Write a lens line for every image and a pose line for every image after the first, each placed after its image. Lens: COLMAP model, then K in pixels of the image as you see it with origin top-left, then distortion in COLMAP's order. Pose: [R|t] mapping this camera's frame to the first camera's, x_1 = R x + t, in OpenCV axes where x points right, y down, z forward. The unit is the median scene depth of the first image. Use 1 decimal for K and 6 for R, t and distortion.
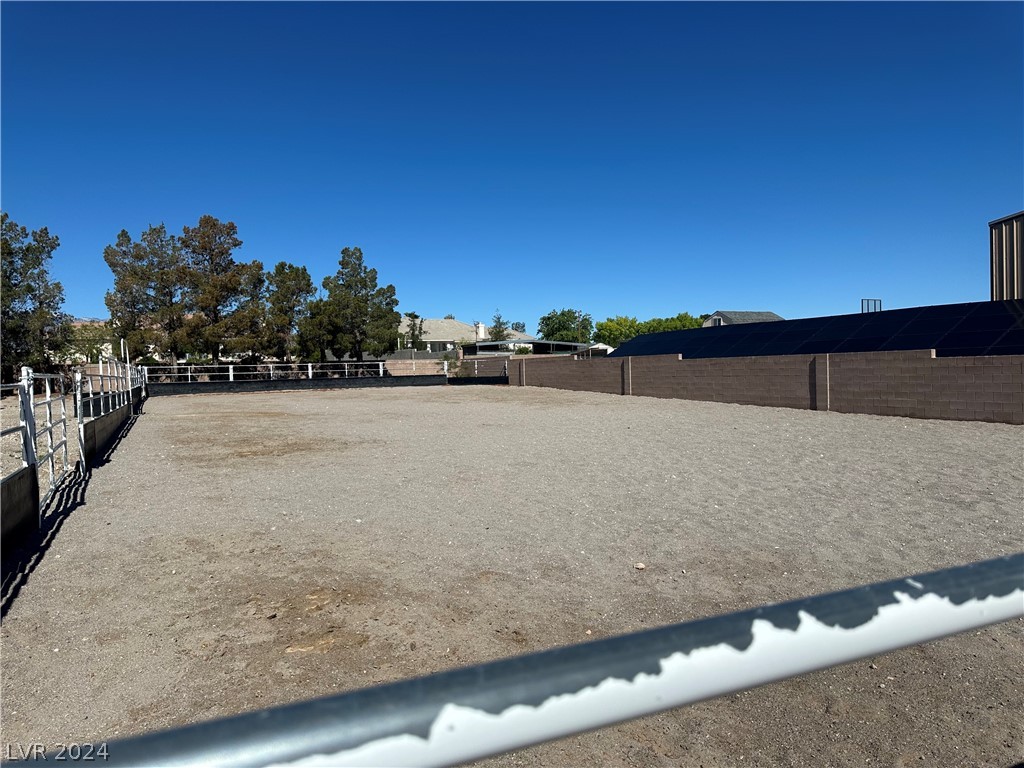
lens RADIAL K [[722.8, 0, 521.7], [0, 722.8, 384.2], [0, 0, 1]] dist [0.083678, -0.112303]
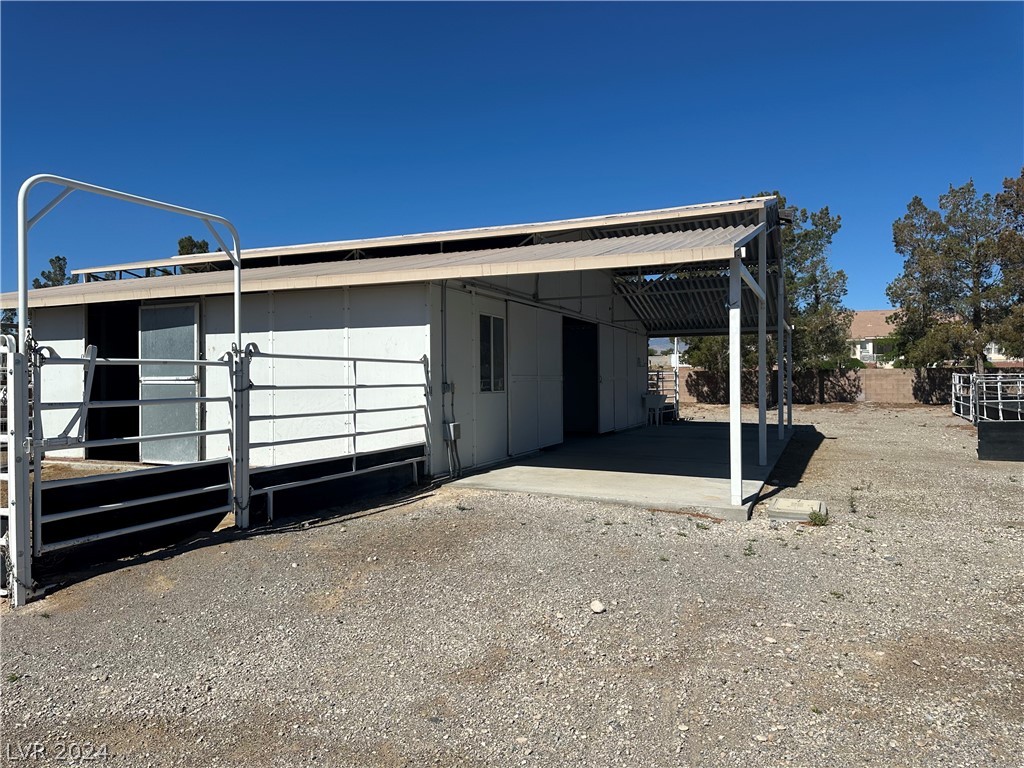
lens RADIAL K [[722.8, 0, 521.7], [0, 722.8, 382.4], [0, 0, 1]] dist [0.083678, -0.112303]
pose [[0.669828, 0.020963, -0.742221, -0.277969], [-0.022577, 0.999714, 0.007860, -0.011512], [0.742173, 0.011493, 0.670110, 0.192886]]
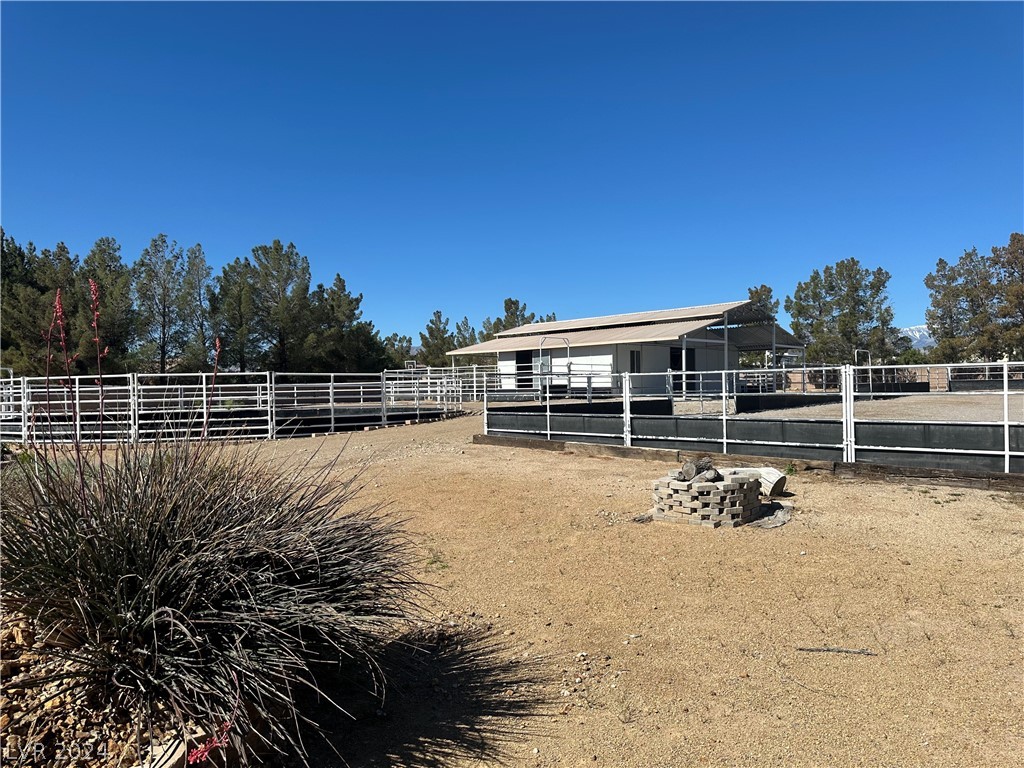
lens RADIAL K [[722.8, 0, 499.7], [0, 722.8, 386.5], [0, 0, 1]] dist [0.083678, -0.112303]
pose [[0.348780, 0.012919, -0.937115, 0.431809], [-0.011205, 0.999891, 0.009614, 0.006837], [0.937138, 0.007147, 0.348887, -0.171930]]
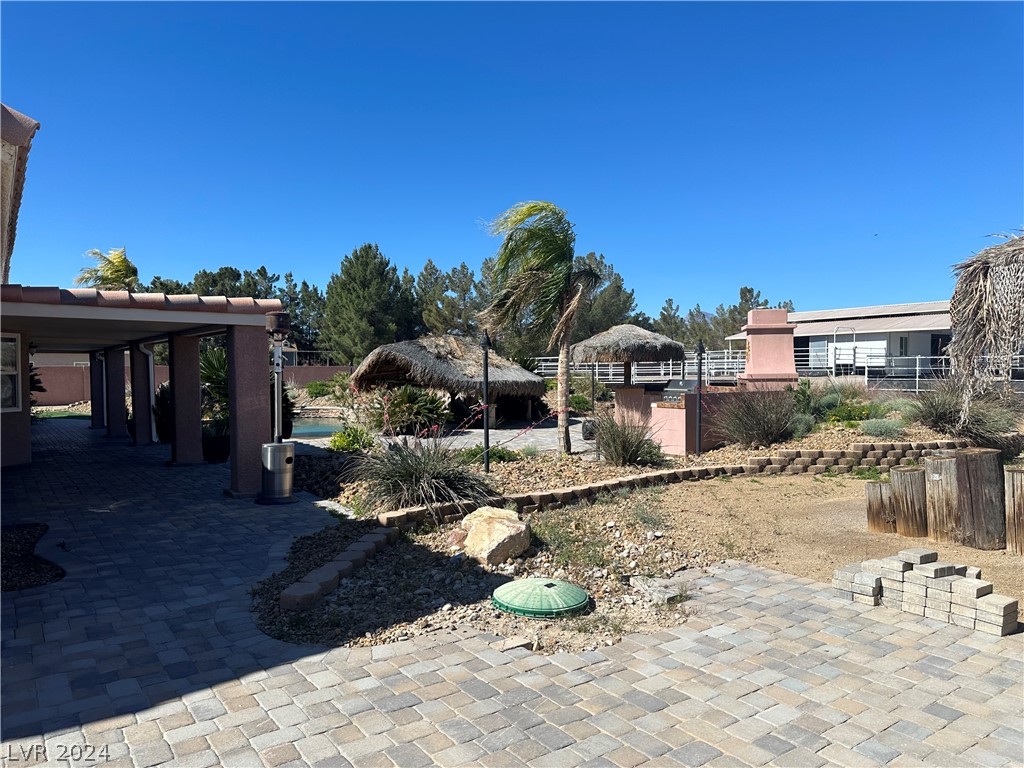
lens RADIAL K [[722.8, 0, 502.3], [0, 722.8, 389.6], [0, 0, 1]] dist [0.083678, -0.112303]
pose [[0.136668, 0.046088, -0.989544, 0.738588], [-0.017798, 0.998870, 0.044064, 0.012055], [0.990457, 0.011590, 0.137334, -0.535377]]
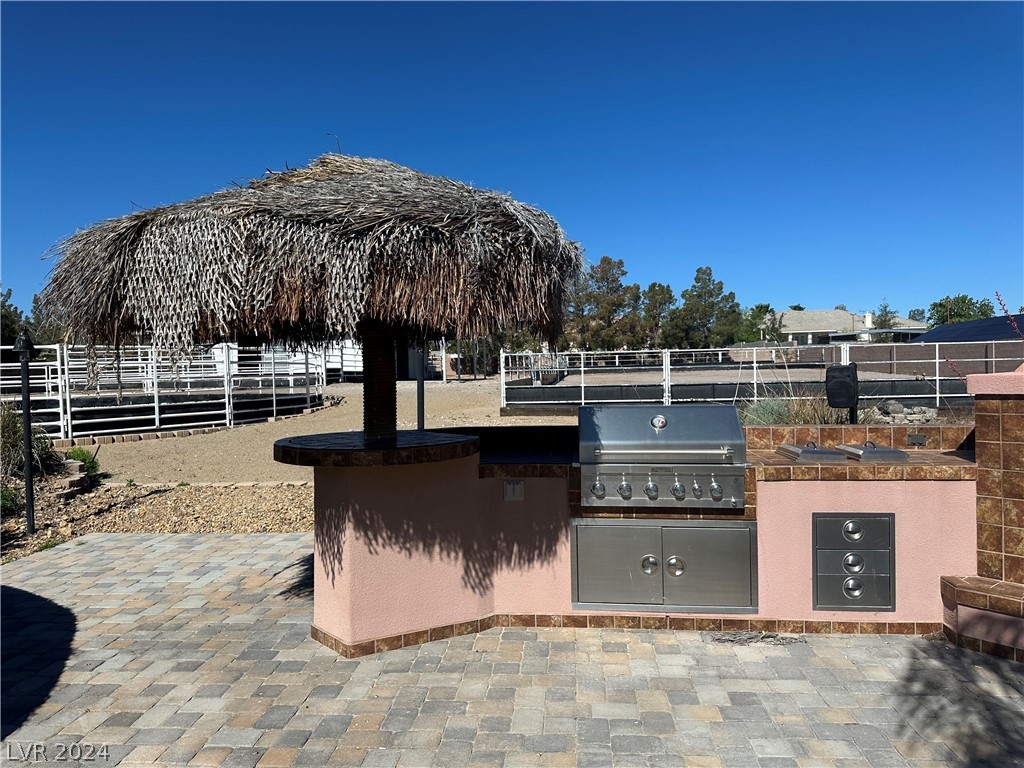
lens RADIAL K [[722.8, 0, 525.9], [0, 722.8, 387.1], [0, 0, 1]] dist [0.083678, -0.112303]
pose [[0.856367, 0.012829, -0.516209, 0.252186], [-0.005420, 0.999860, 0.015857, 0.021165], [0.516339, -0.010781, 0.856316, -0.452040]]
